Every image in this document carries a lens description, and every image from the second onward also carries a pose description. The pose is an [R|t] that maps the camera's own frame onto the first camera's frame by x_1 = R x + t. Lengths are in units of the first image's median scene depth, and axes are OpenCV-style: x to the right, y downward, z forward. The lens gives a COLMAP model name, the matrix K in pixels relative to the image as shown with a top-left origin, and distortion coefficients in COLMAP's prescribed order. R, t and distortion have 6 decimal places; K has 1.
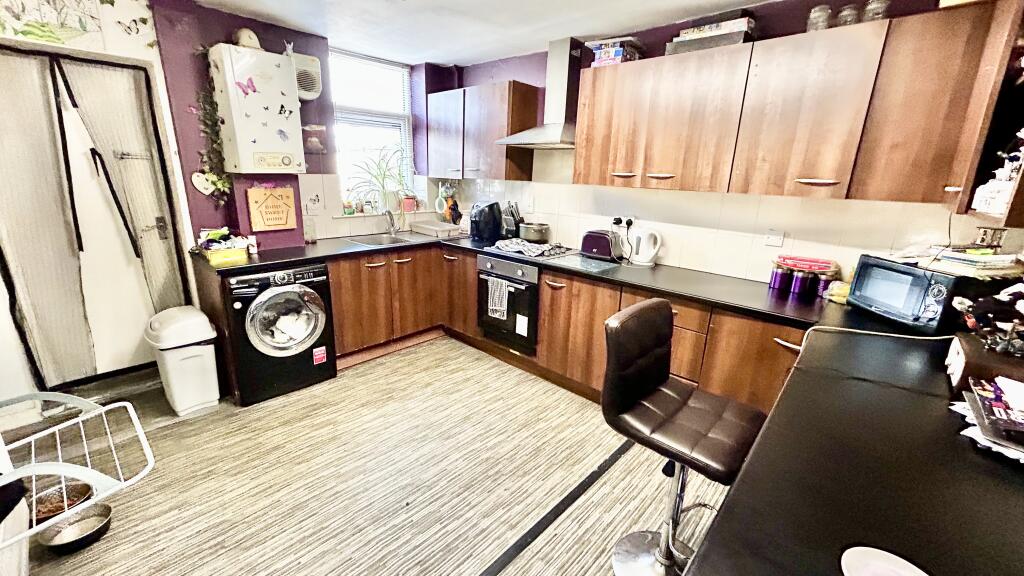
lens RADIAL K [[415.9, 0, 510.4], [0, 415.9, 287.6], [0, 0, 1]] dist [-0.001674, -0.000349]
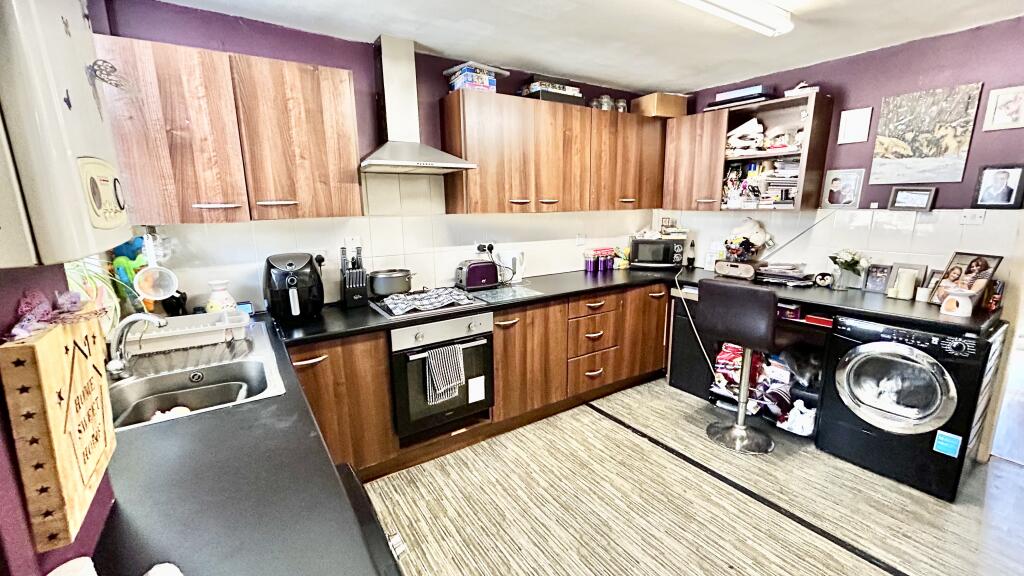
lens RADIAL K [[415.9, 0, 511.5], [0, 415.9, 289.2], [0, 0, 1]] dist [-0.001674, -0.000349]
pose [[0.231047, -0.233802, 0.944433, -0.755563], [0.280840, 0.945406, 0.165338, -0.233465], [-0.931529, 0.227033, 0.284094, 0.745946]]
